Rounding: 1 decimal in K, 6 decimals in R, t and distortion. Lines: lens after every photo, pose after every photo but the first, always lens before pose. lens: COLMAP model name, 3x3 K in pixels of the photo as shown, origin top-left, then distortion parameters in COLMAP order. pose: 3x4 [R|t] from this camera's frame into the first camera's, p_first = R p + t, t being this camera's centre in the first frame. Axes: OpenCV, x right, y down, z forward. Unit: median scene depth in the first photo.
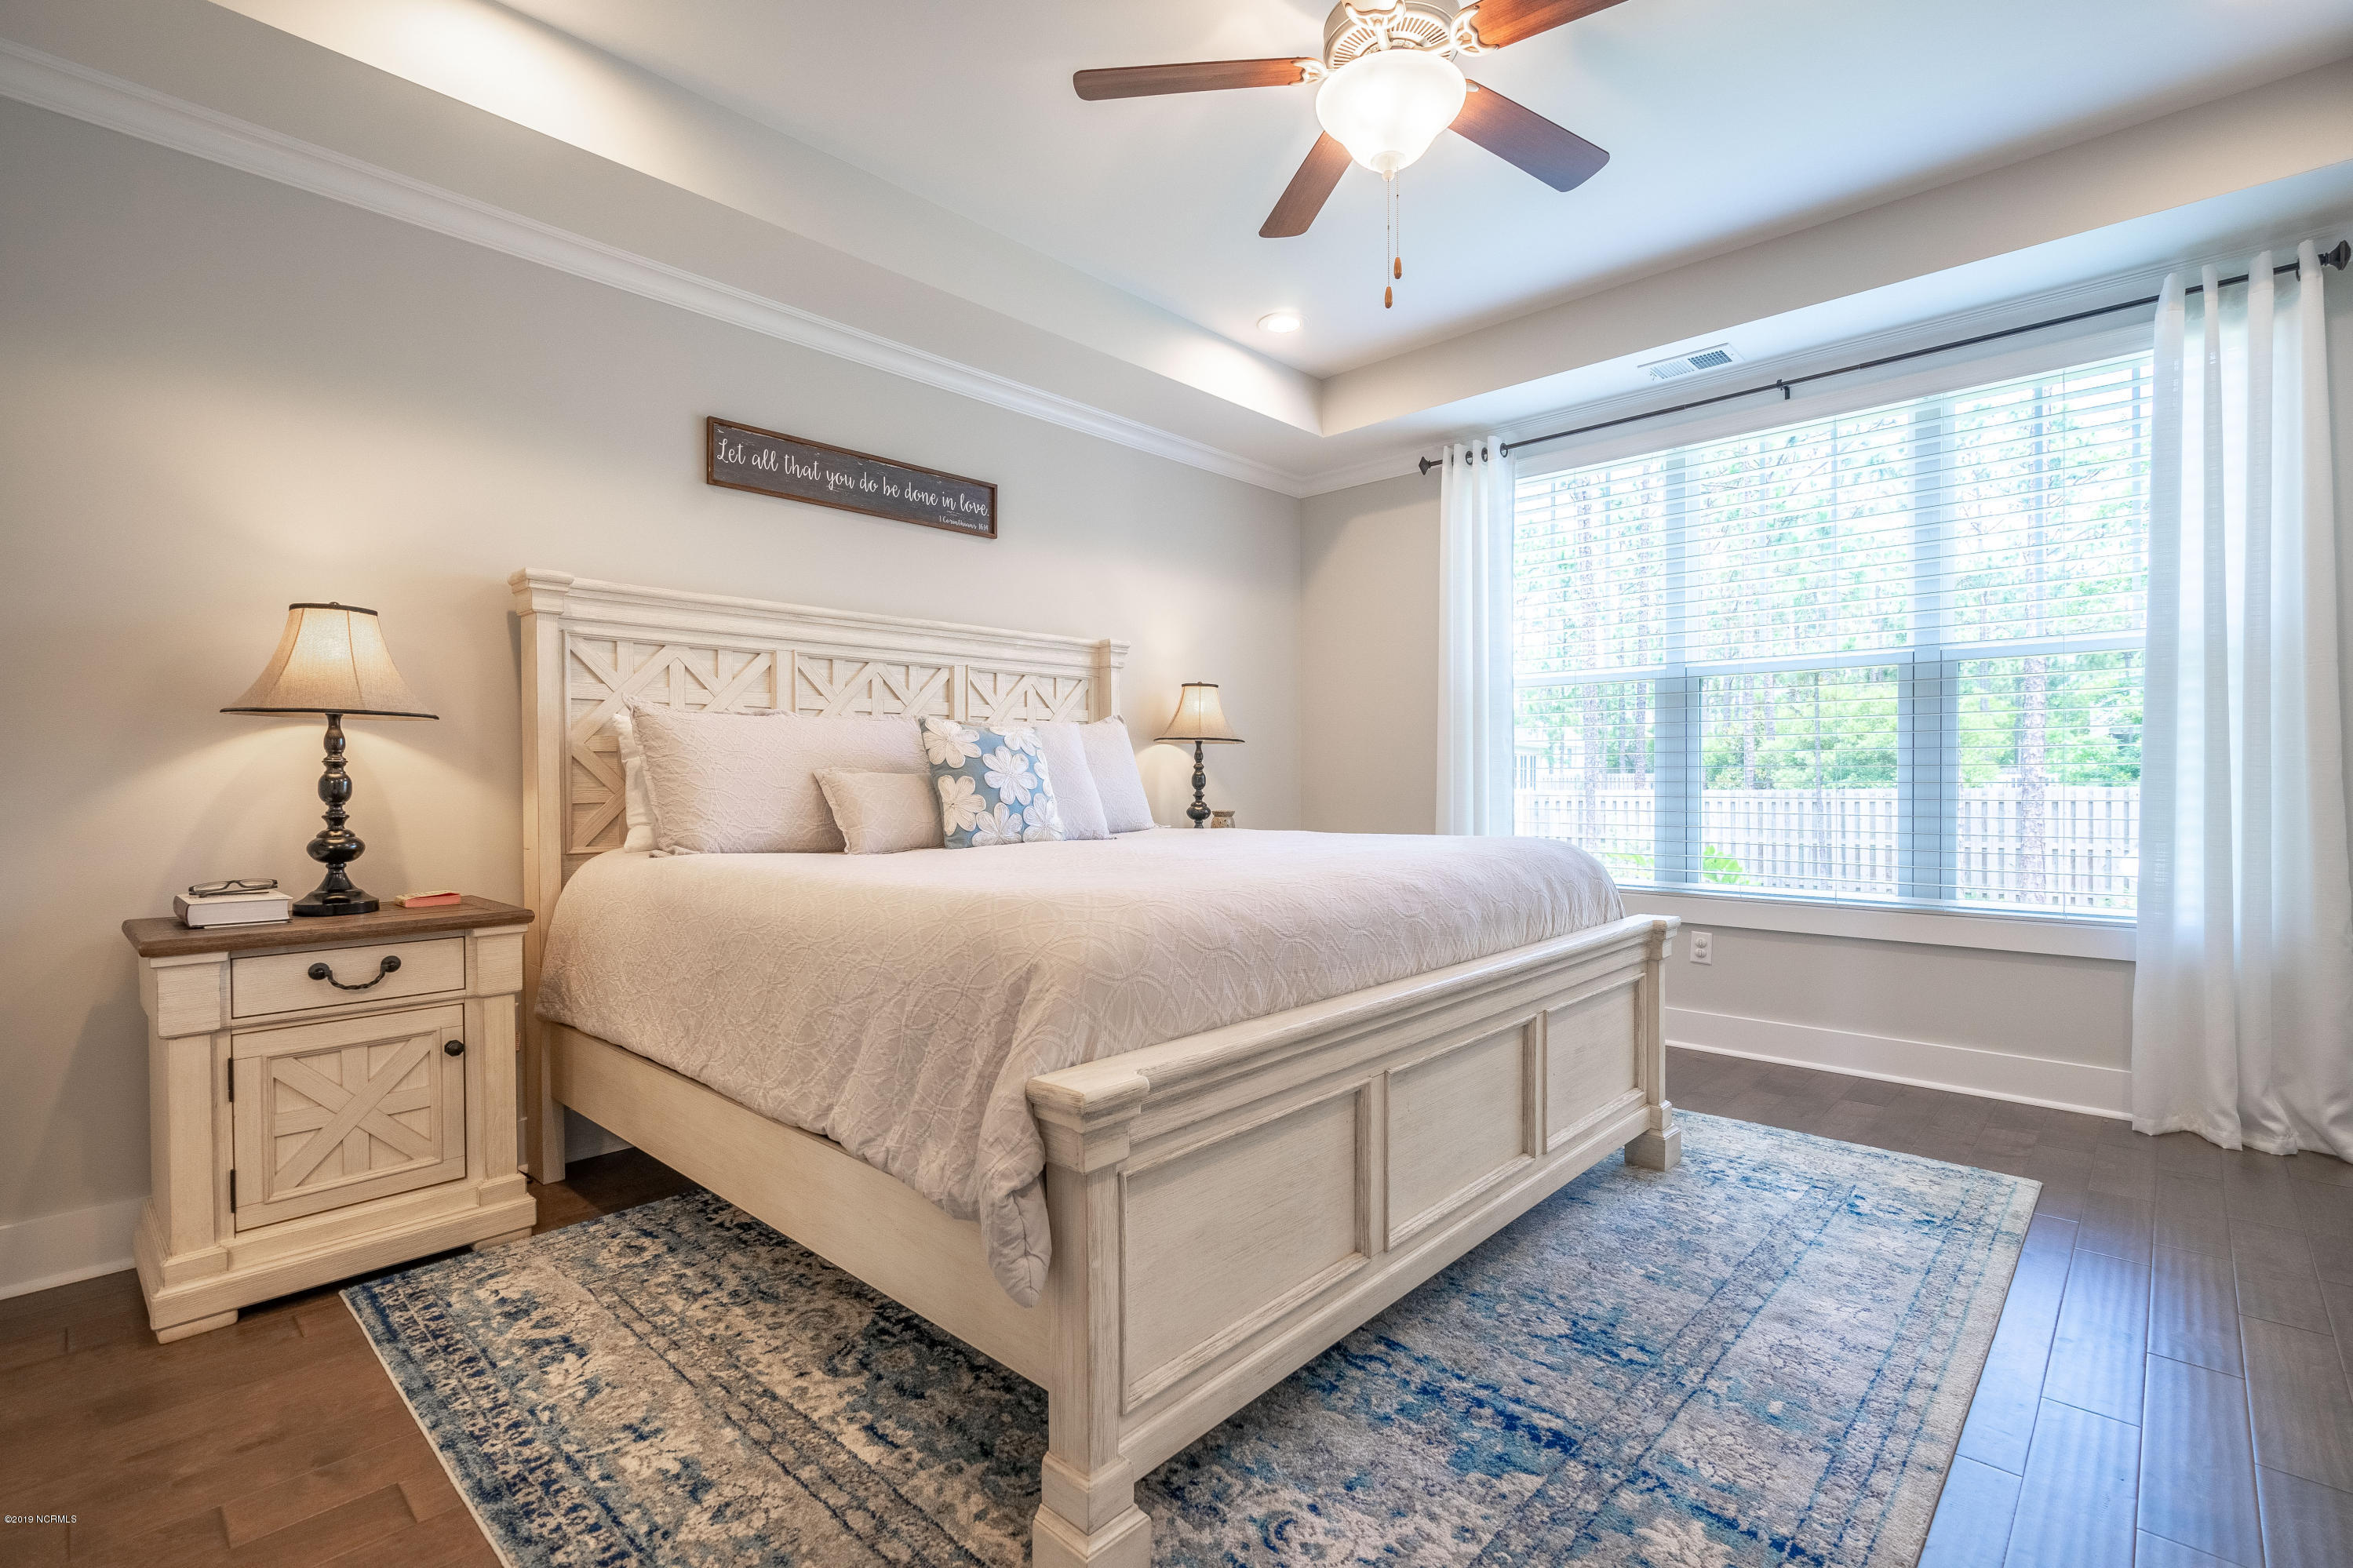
lens RADIAL K [[1085.7, 0, 1188.7], [0, 1085.7, 750.5], [0, 0, 1]] dist [0.023325, 0.000289]
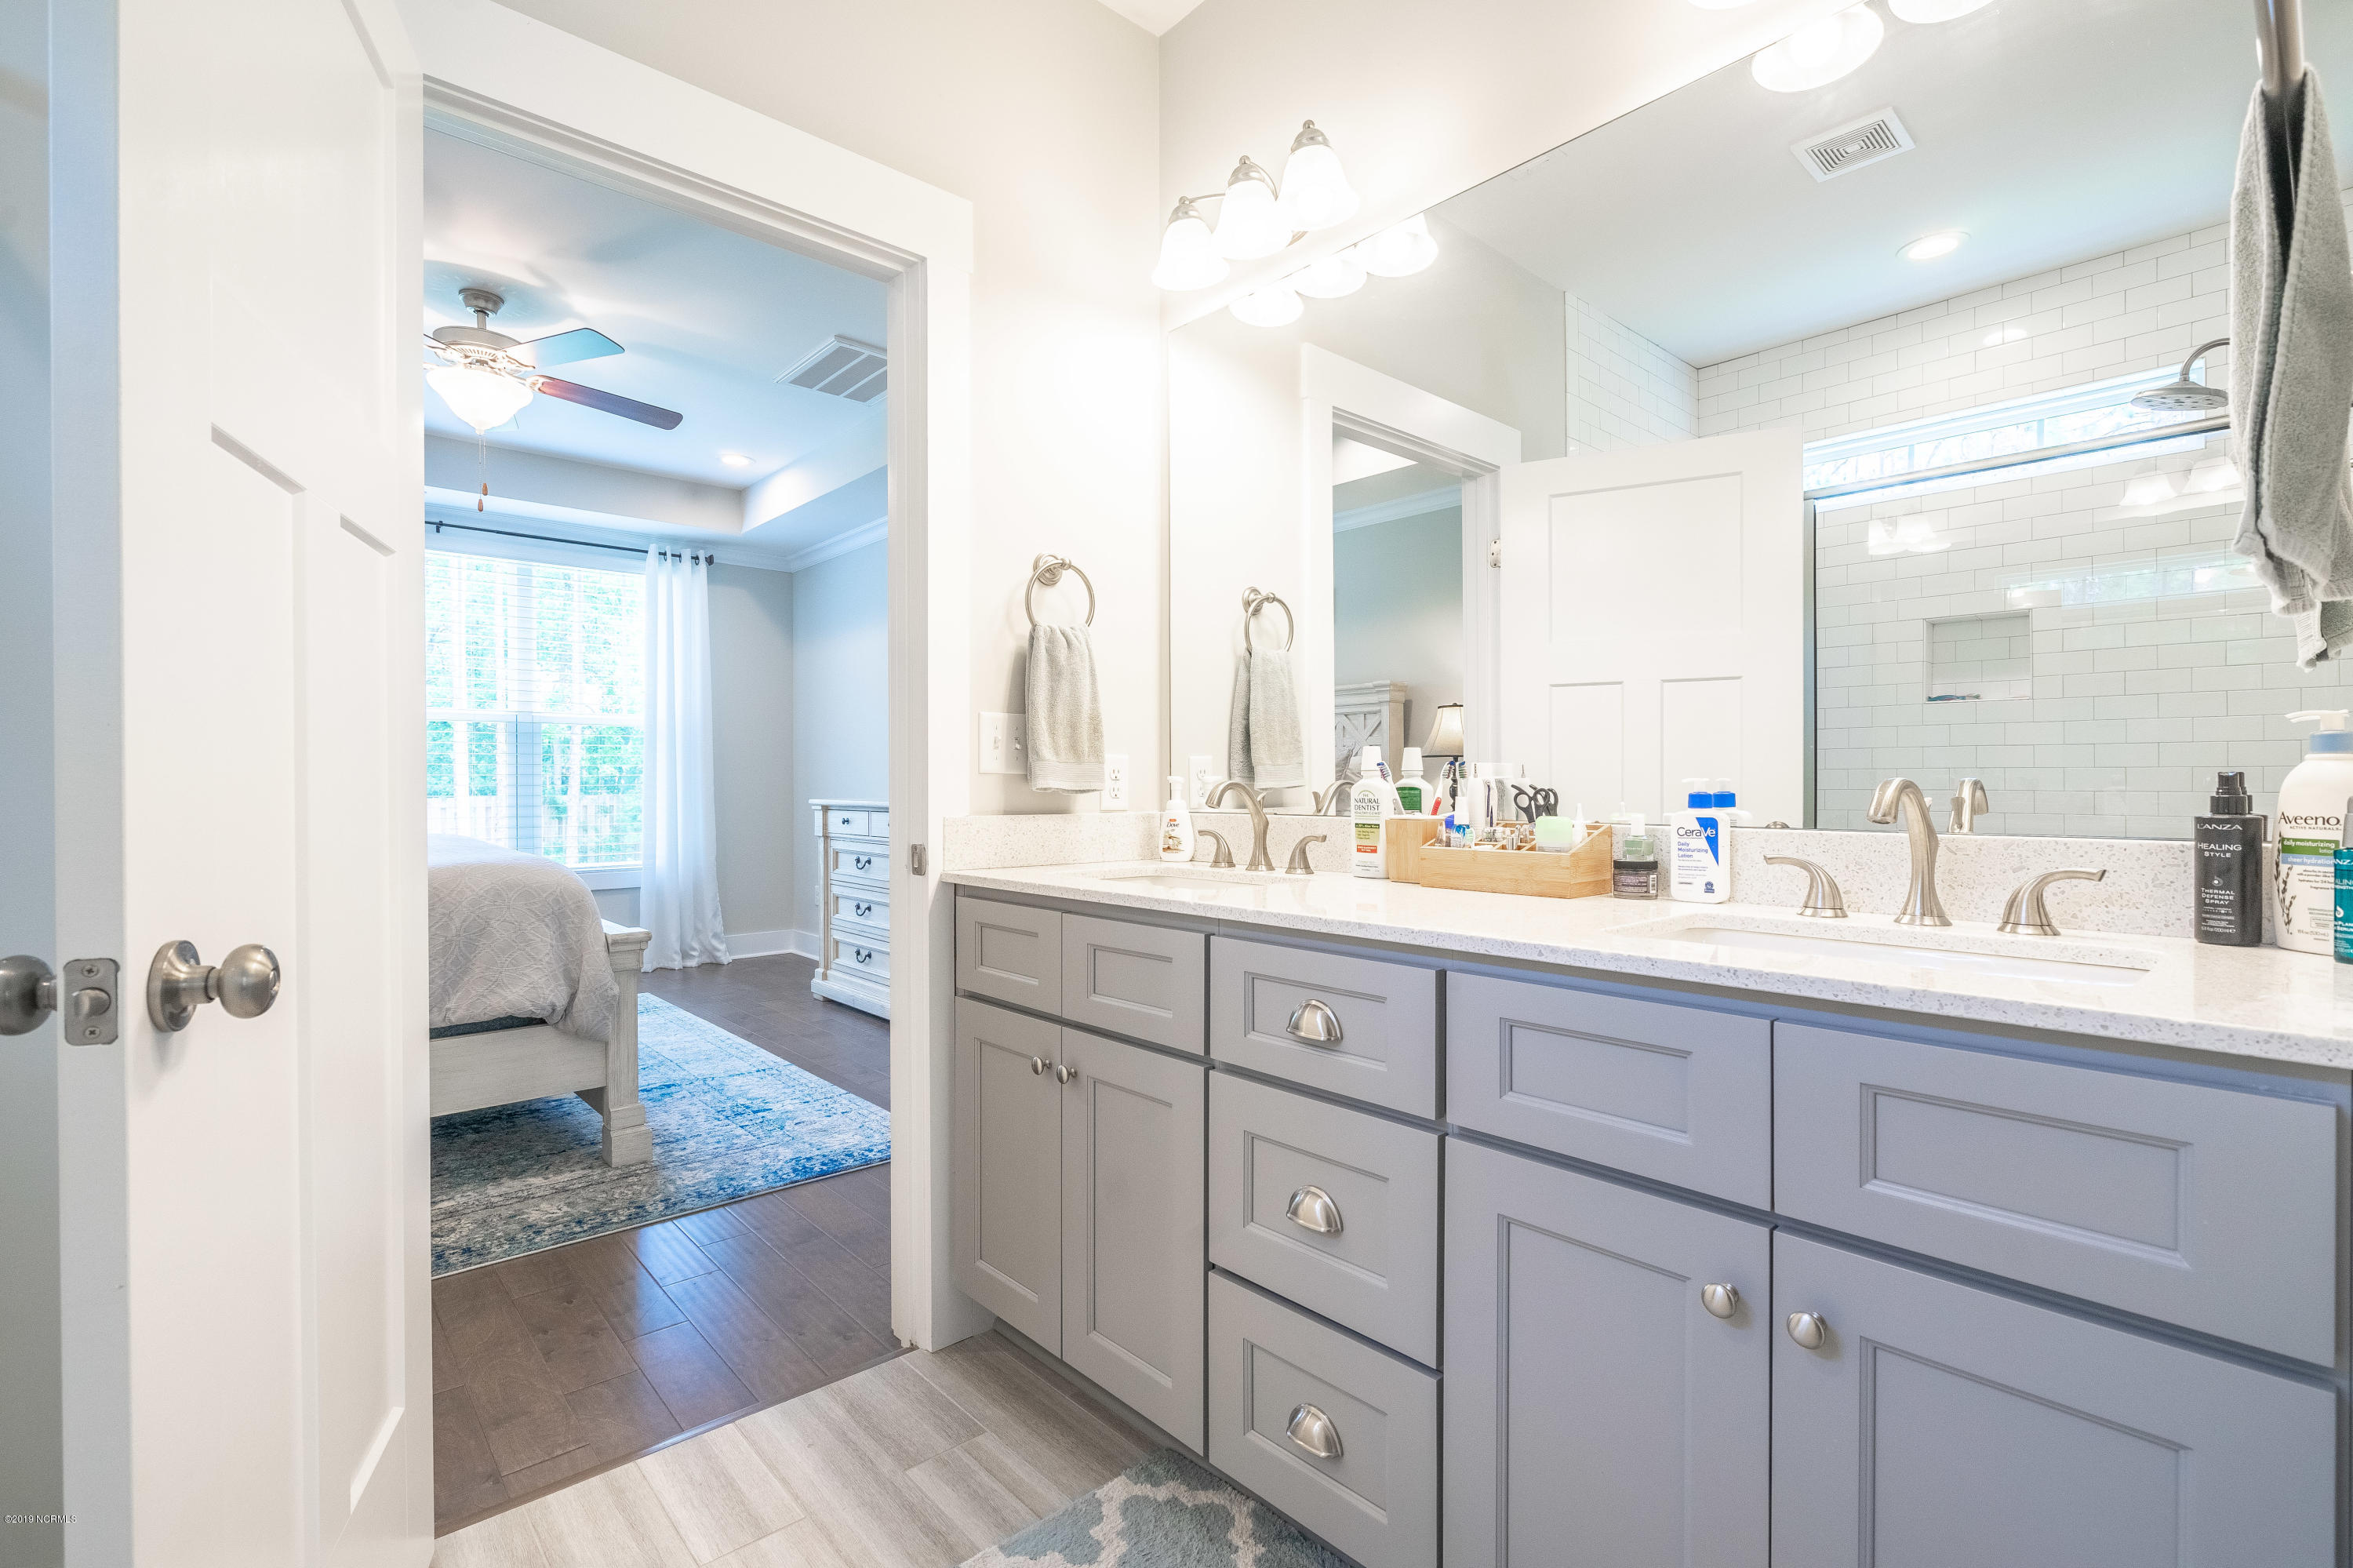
lens RADIAL K [[1063.0, 0, 1174.6], [0, 1063.0, 790.6], [0, 0, 1]] dist [-0.011021, 0.000320]
pose [[0.096934, -0.008165, 0.995257, -0.814157], [-0.013139, 0.999869, 0.009482, -0.006919], [-0.995204, -0.013996, 0.096814, -0.113703]]
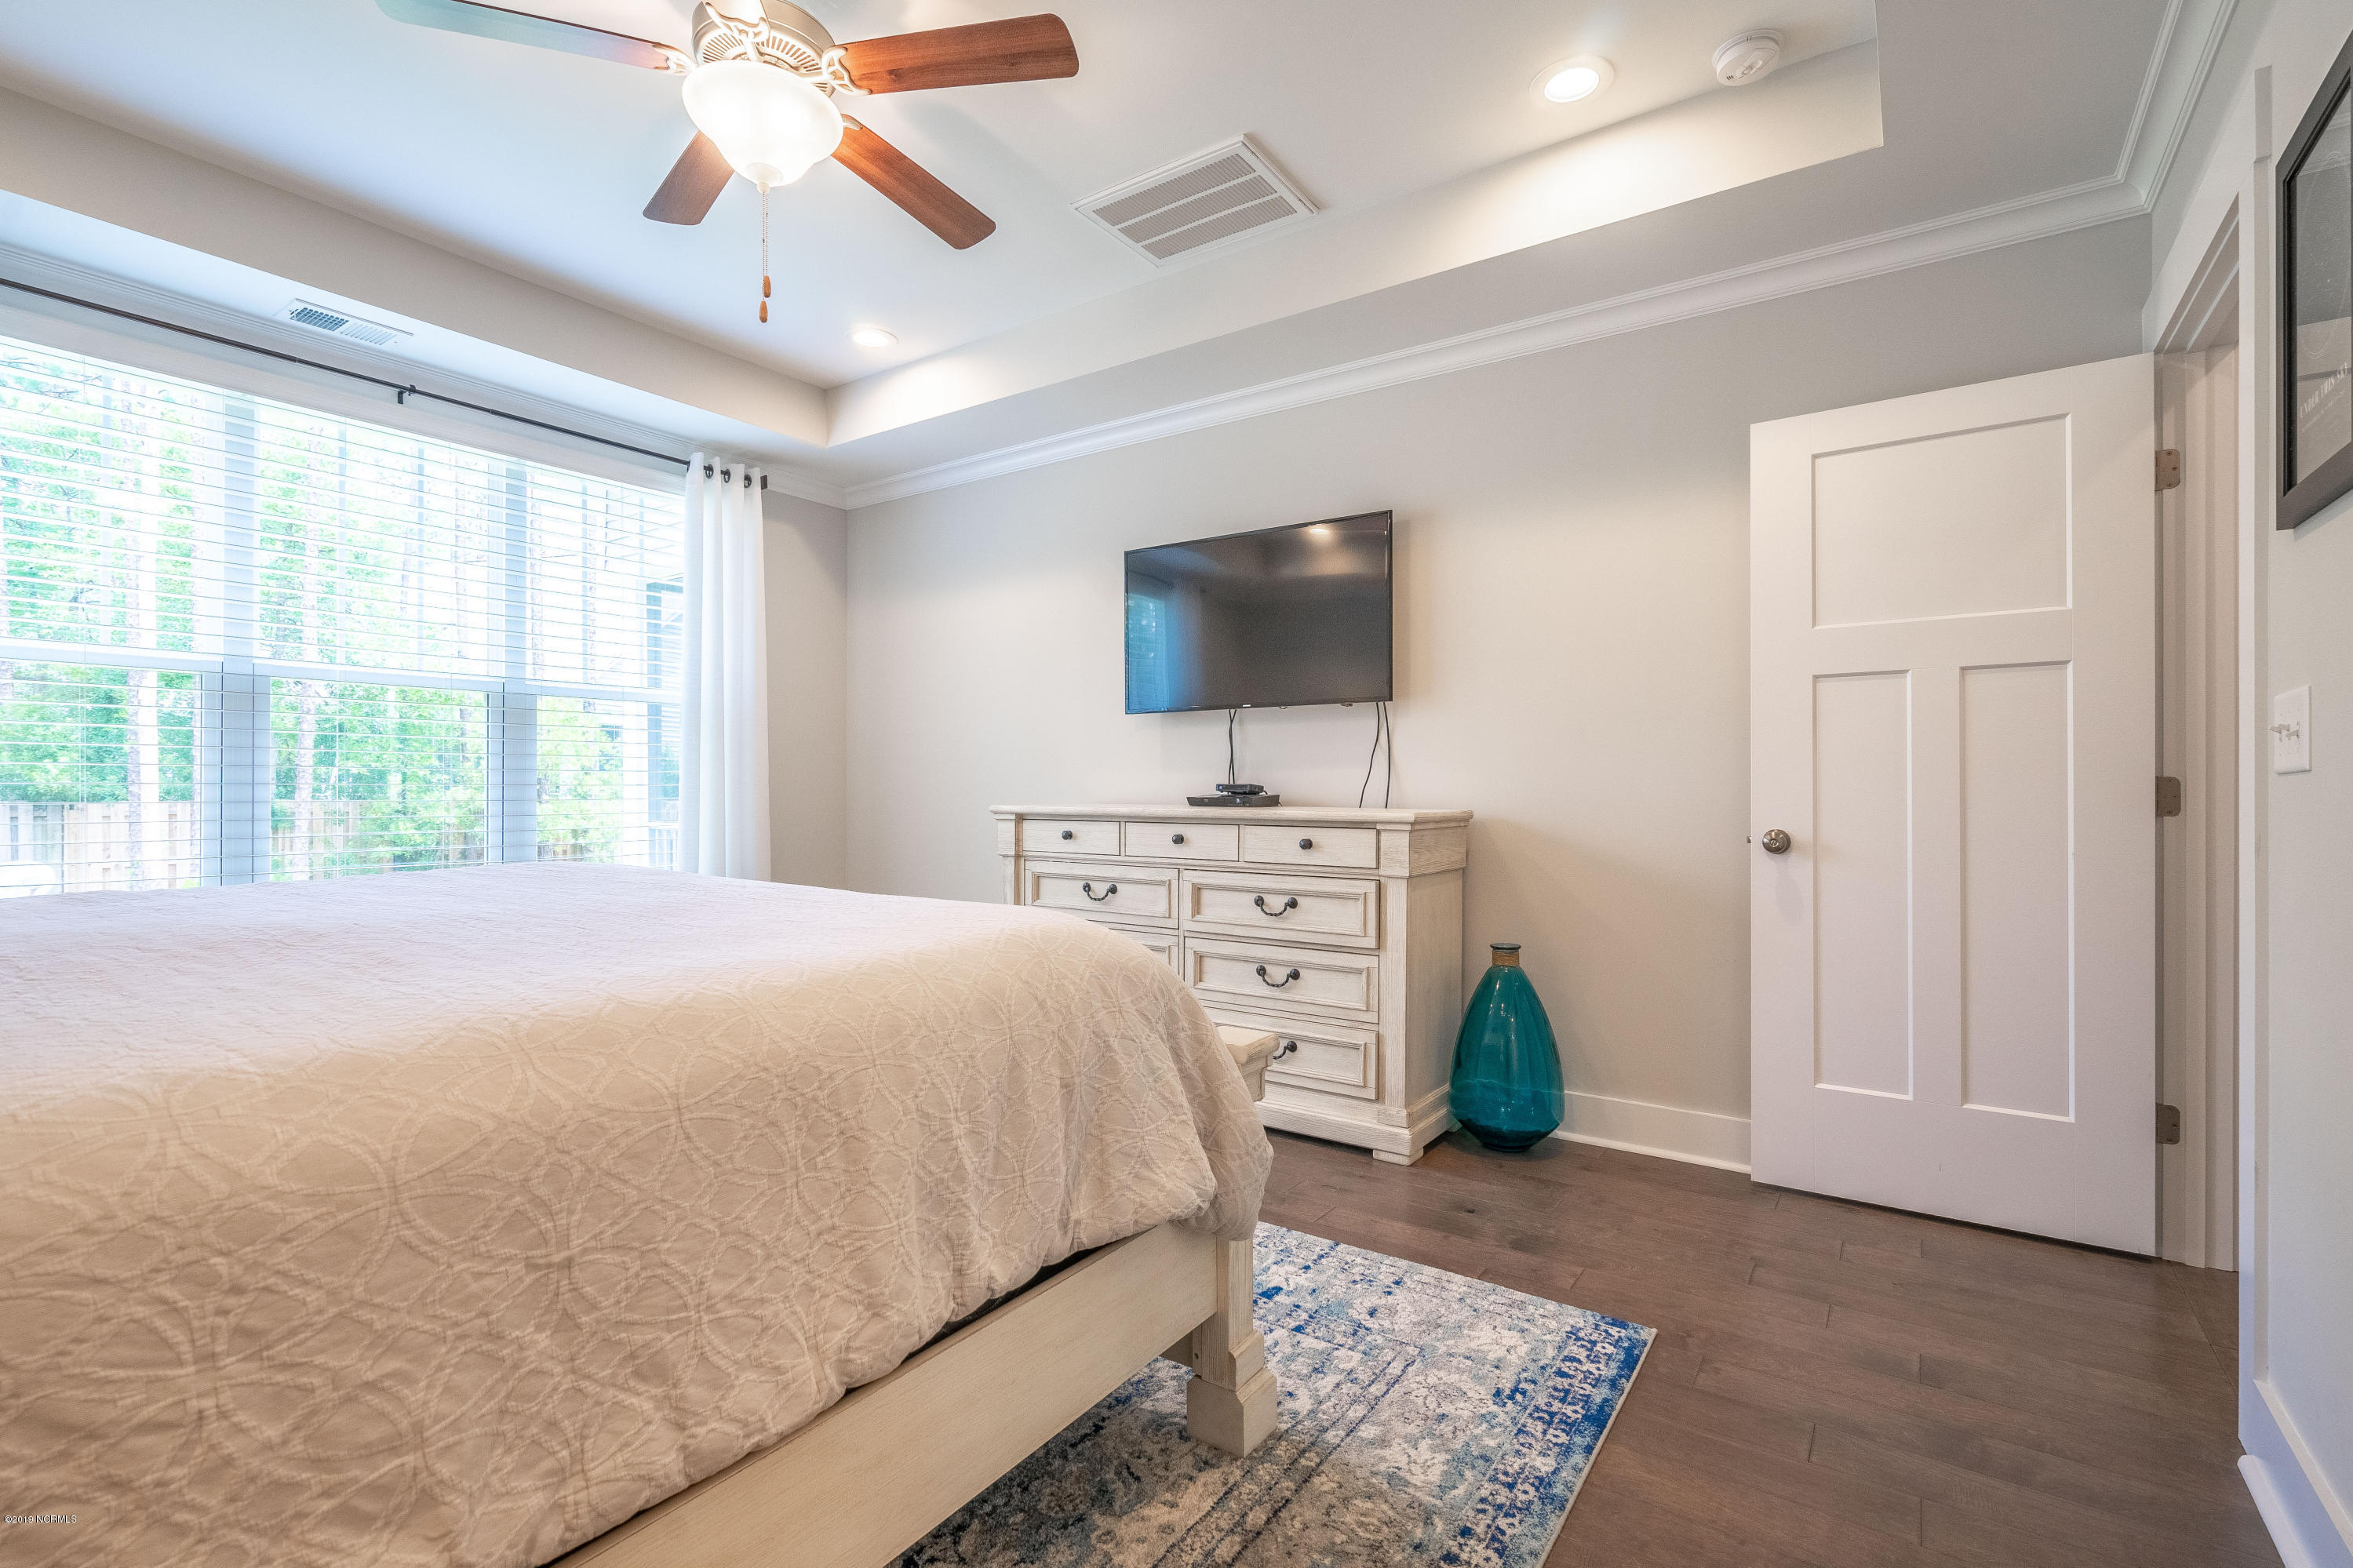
lens RADIAL K [[1062.9, 0, 1174.6], [0, 1062.9, 790.6], [0, 0, 1]] dist [-0.011021, 0.000320]
pose [[-0.129358, -0.002629, 0.991594, -0.502163], [-0.018296, 0.999833, 0.000264, 0.006495], [-0.991429, -0.018108, -0.129384, 0.481706]]
